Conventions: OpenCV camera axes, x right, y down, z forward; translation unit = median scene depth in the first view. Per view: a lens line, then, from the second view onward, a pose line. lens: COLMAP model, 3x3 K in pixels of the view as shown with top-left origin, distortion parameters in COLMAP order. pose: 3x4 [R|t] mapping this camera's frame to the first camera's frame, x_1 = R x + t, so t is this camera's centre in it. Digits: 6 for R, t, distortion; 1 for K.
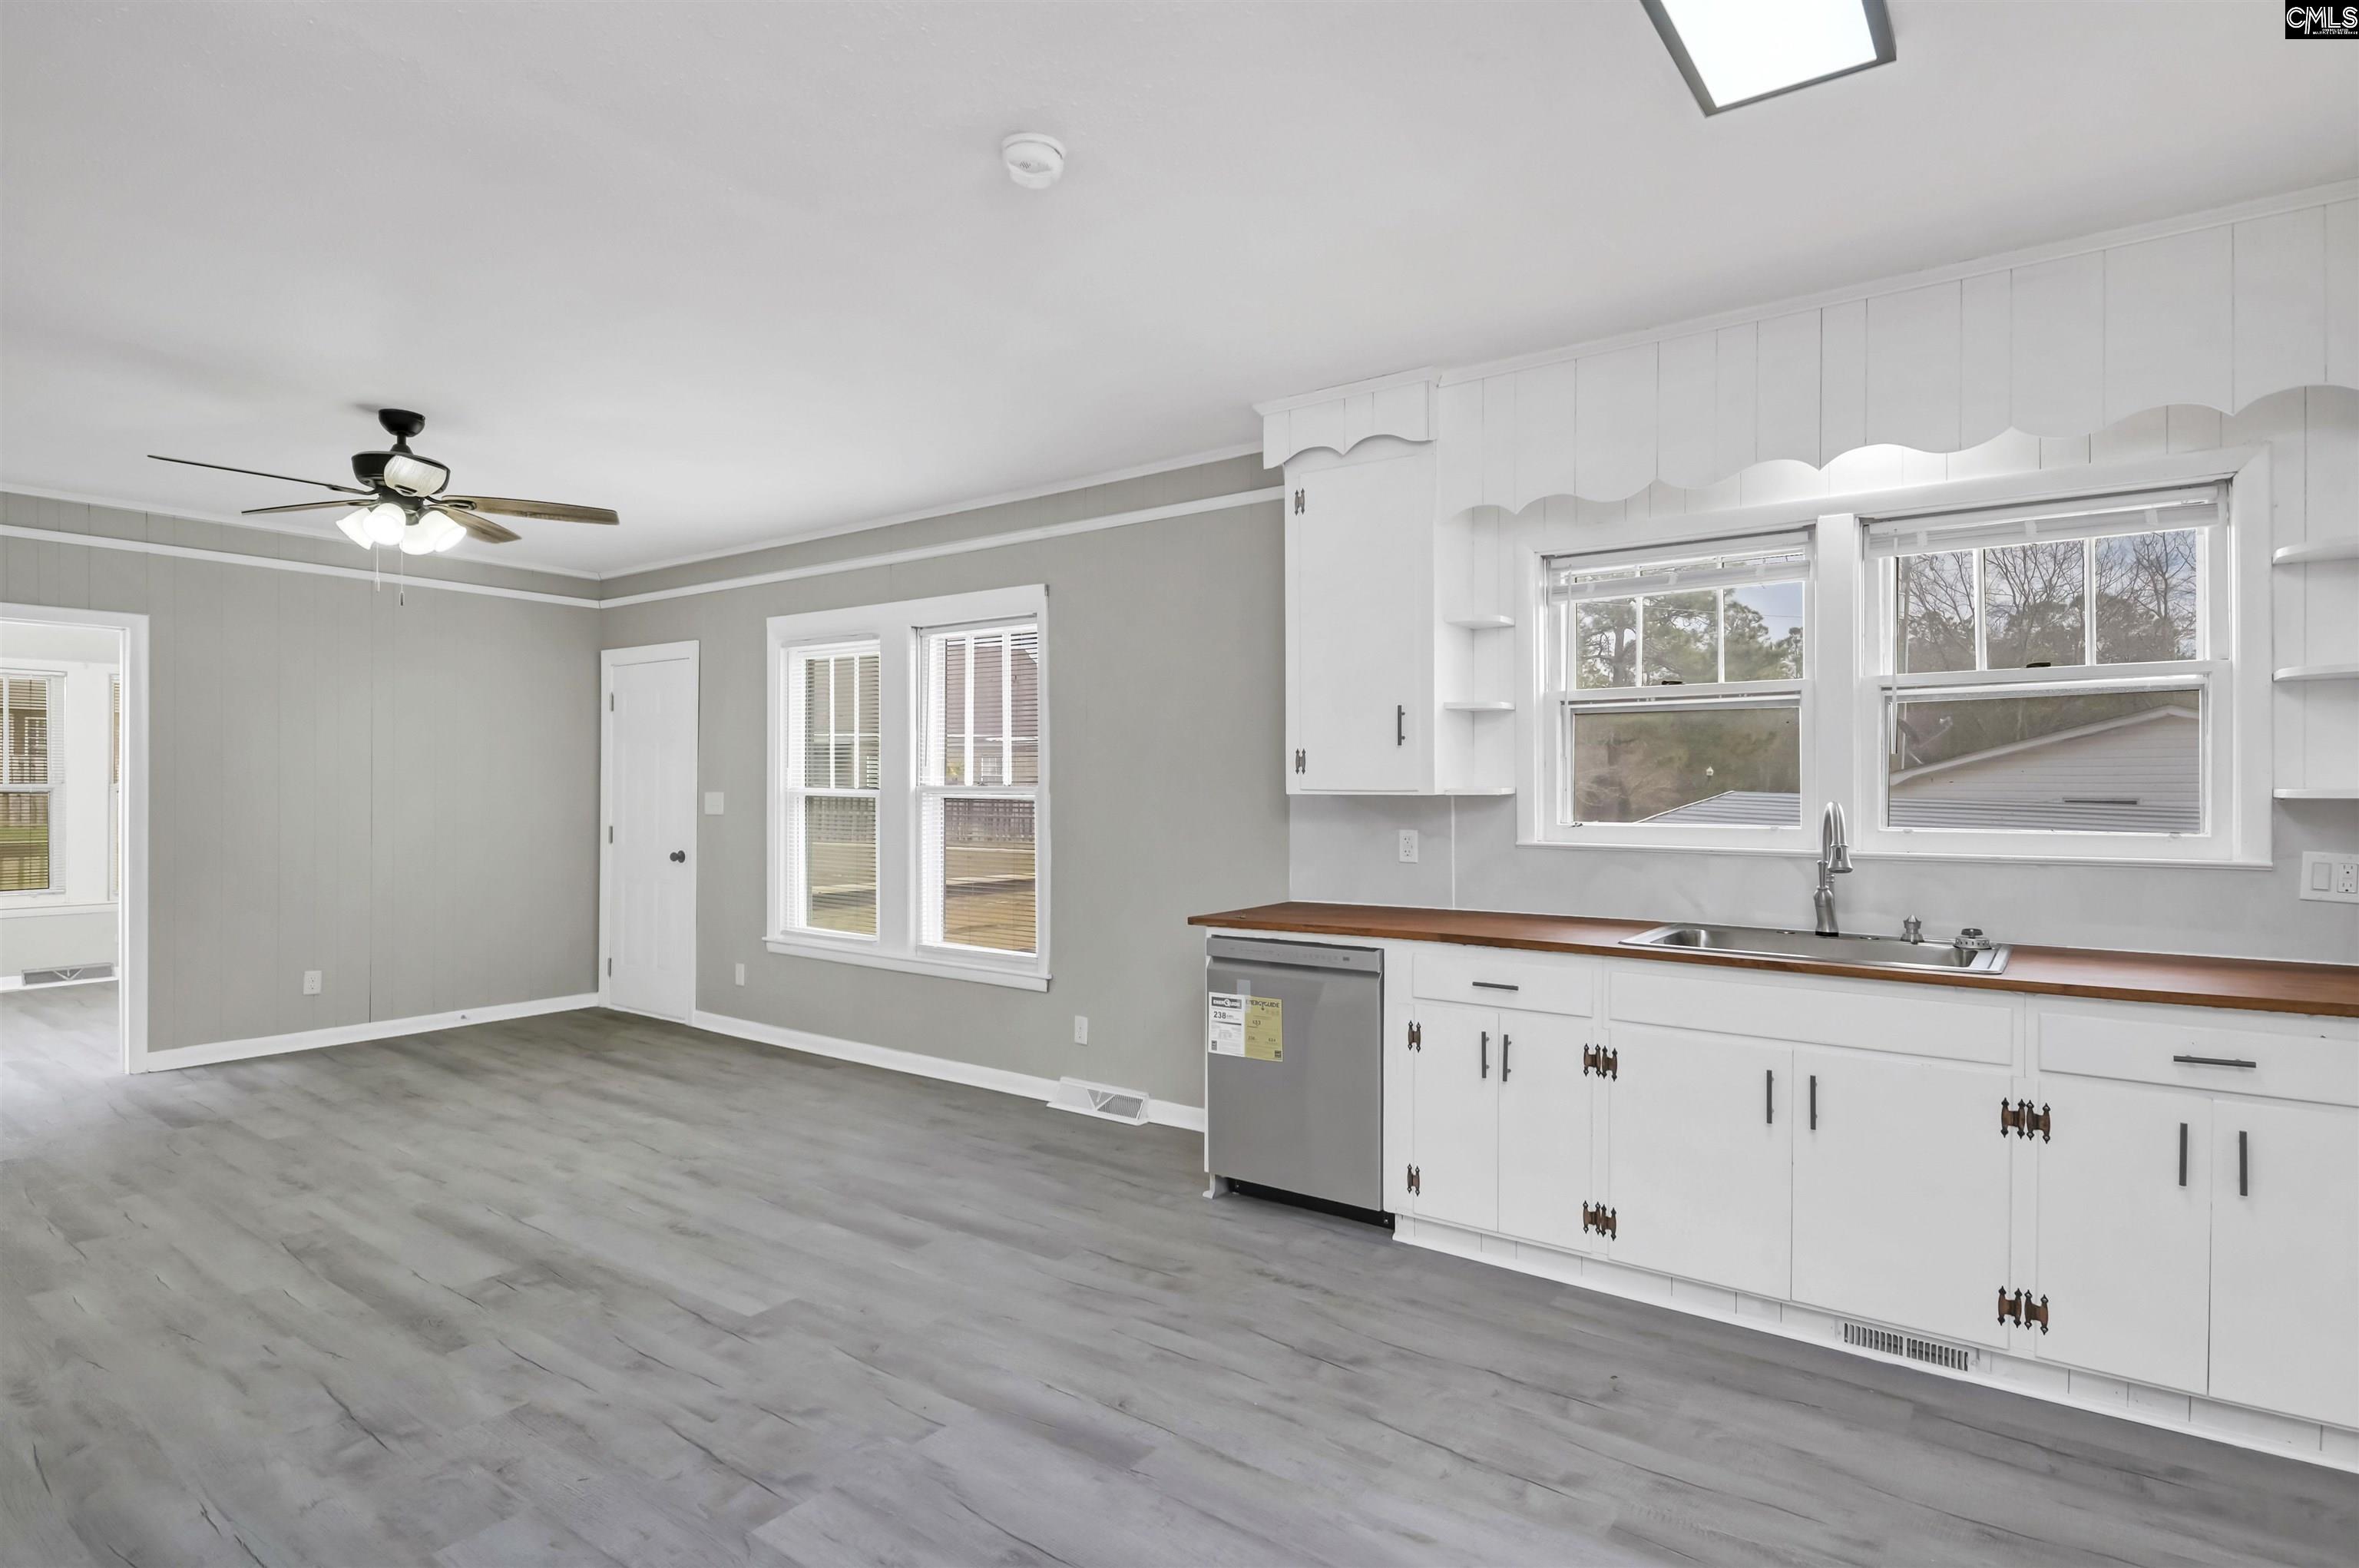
lens RADIAL K [[1231.0, 0, 1225.8], [0, 1231.0, 784.7], [0, 0, 1]] dist [0.003026, -0.013064]
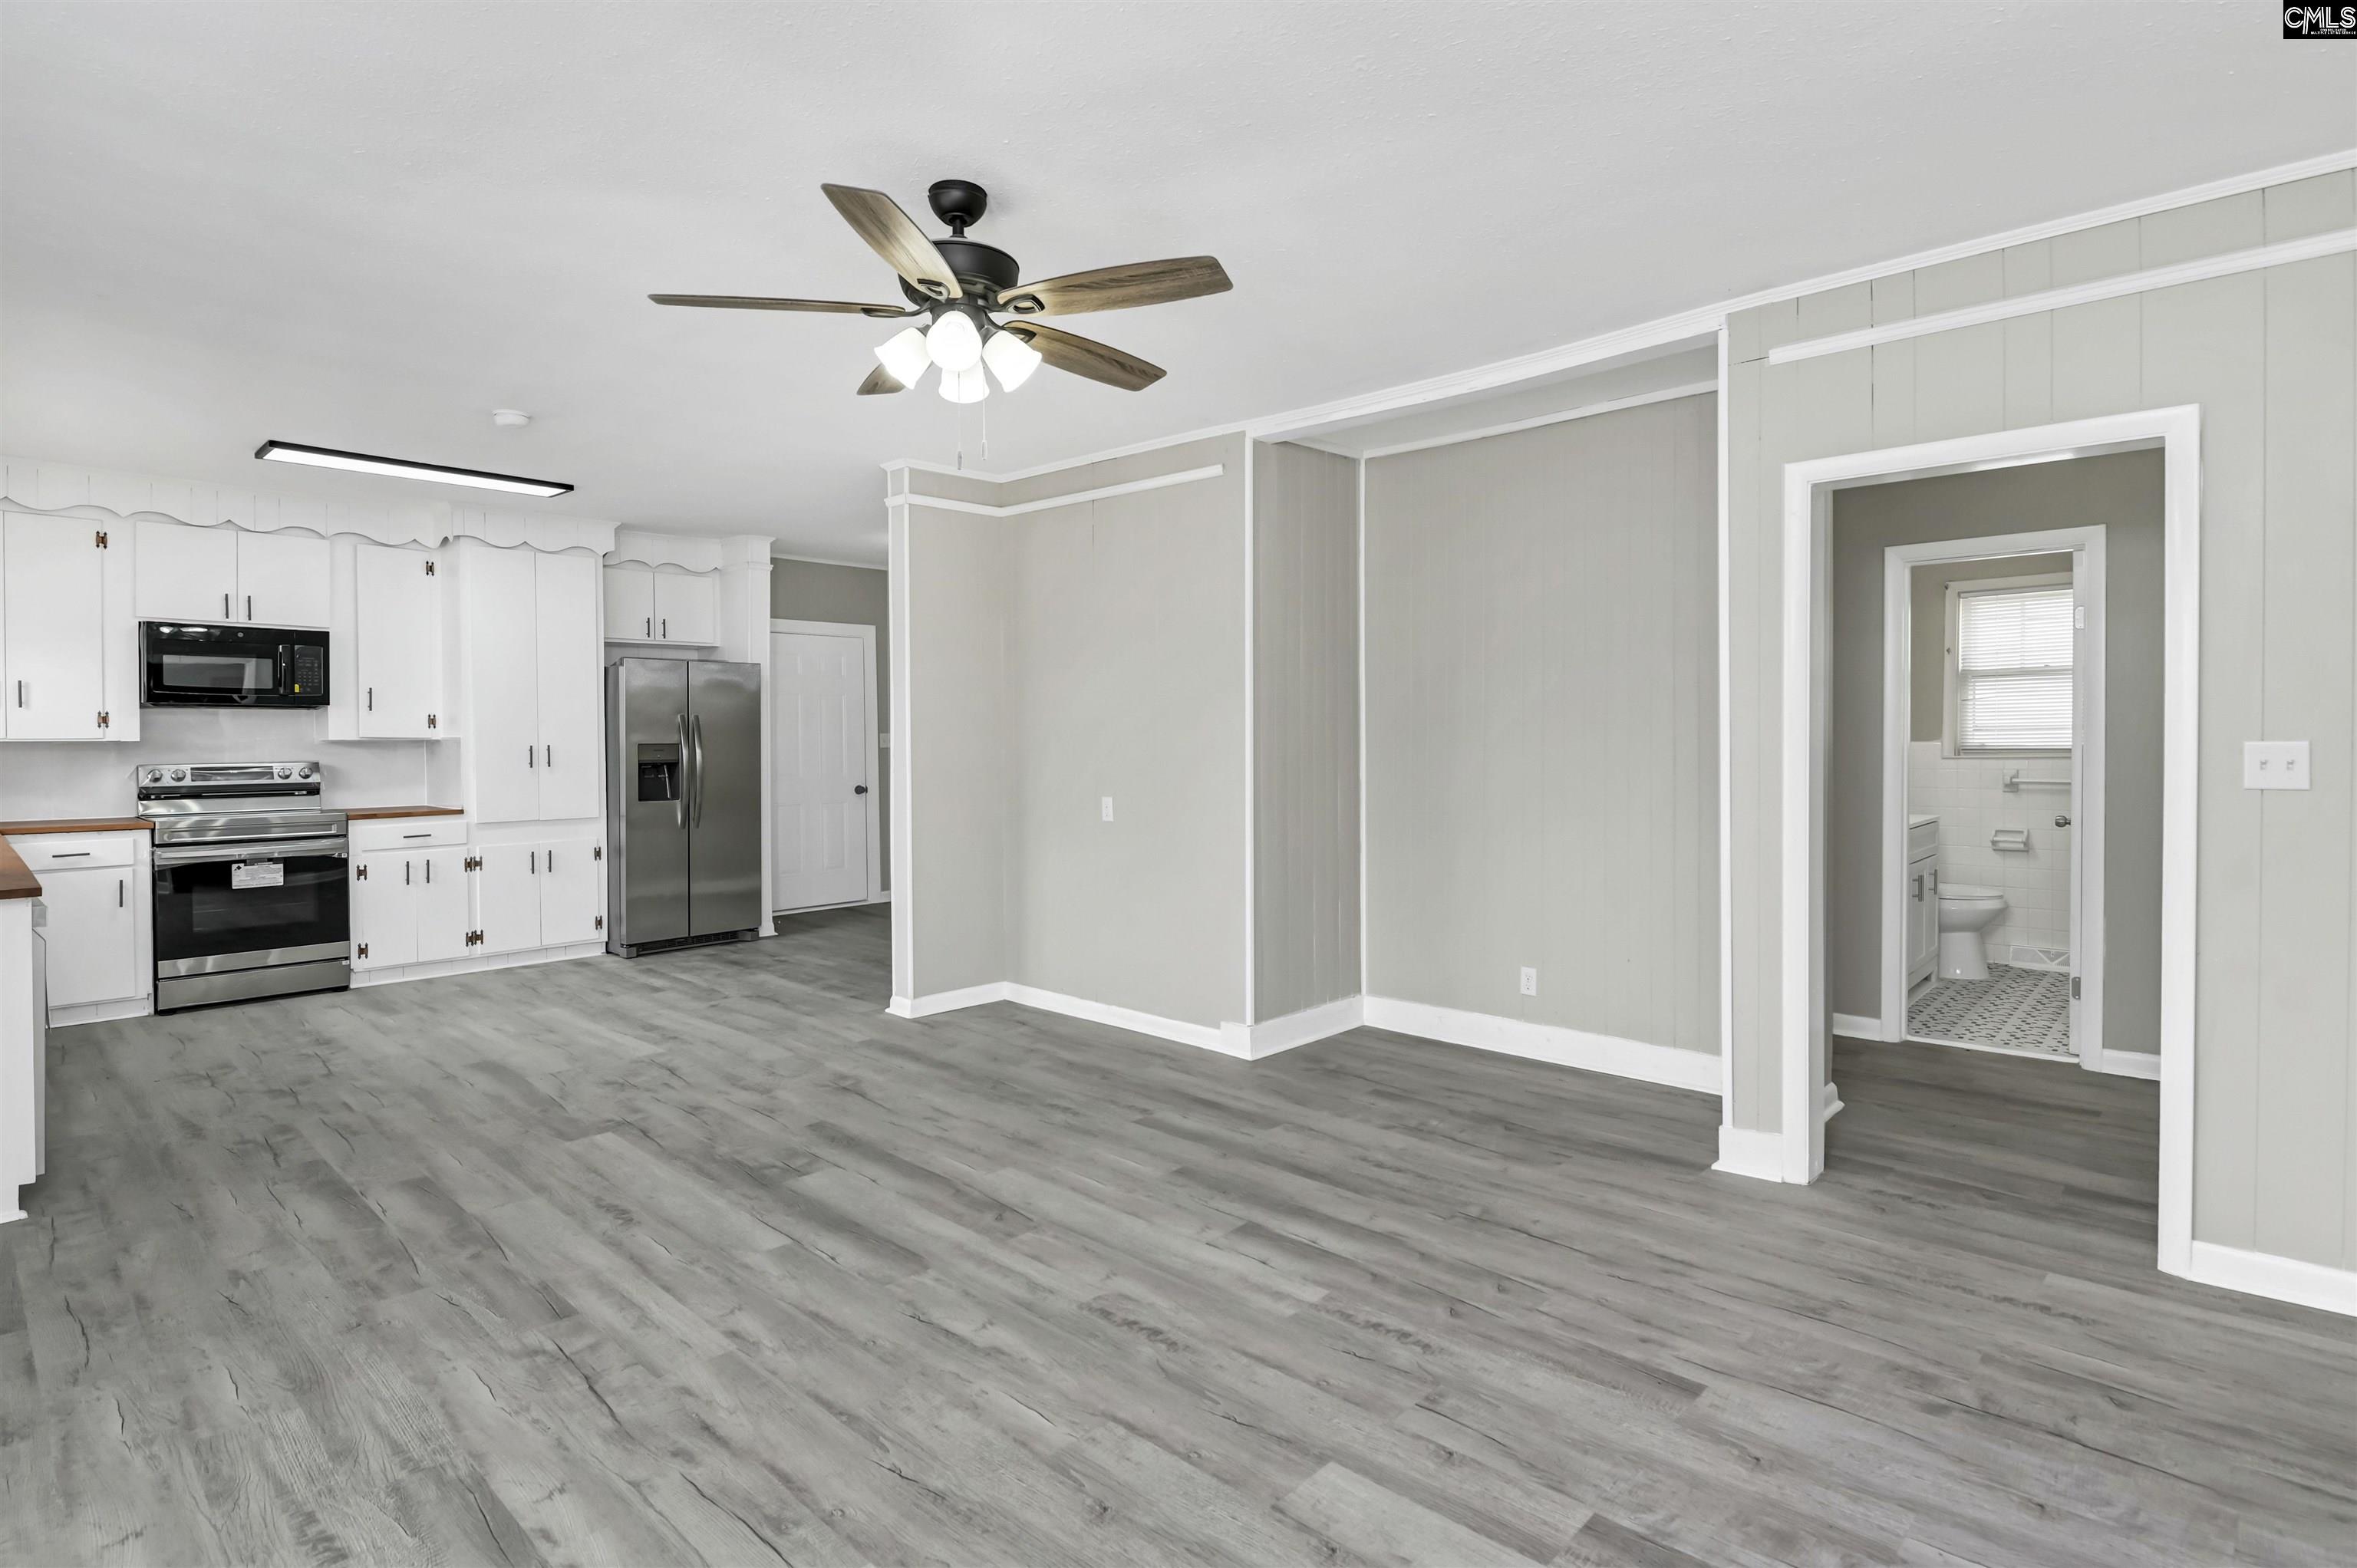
lens RADIAL K [[1153.2, 0, 1211.2], [0, 1153.2, 744.6], [0, 0, 1]] dist [0.002722, -0.008883]
pose [[-0.994482, -0.001878, 0.104892, -0.811994], [-0.001397, 0.999988, 0.004665, 0.004566], [-0.104899, 0.004492, -0.994473, 1.514039]]
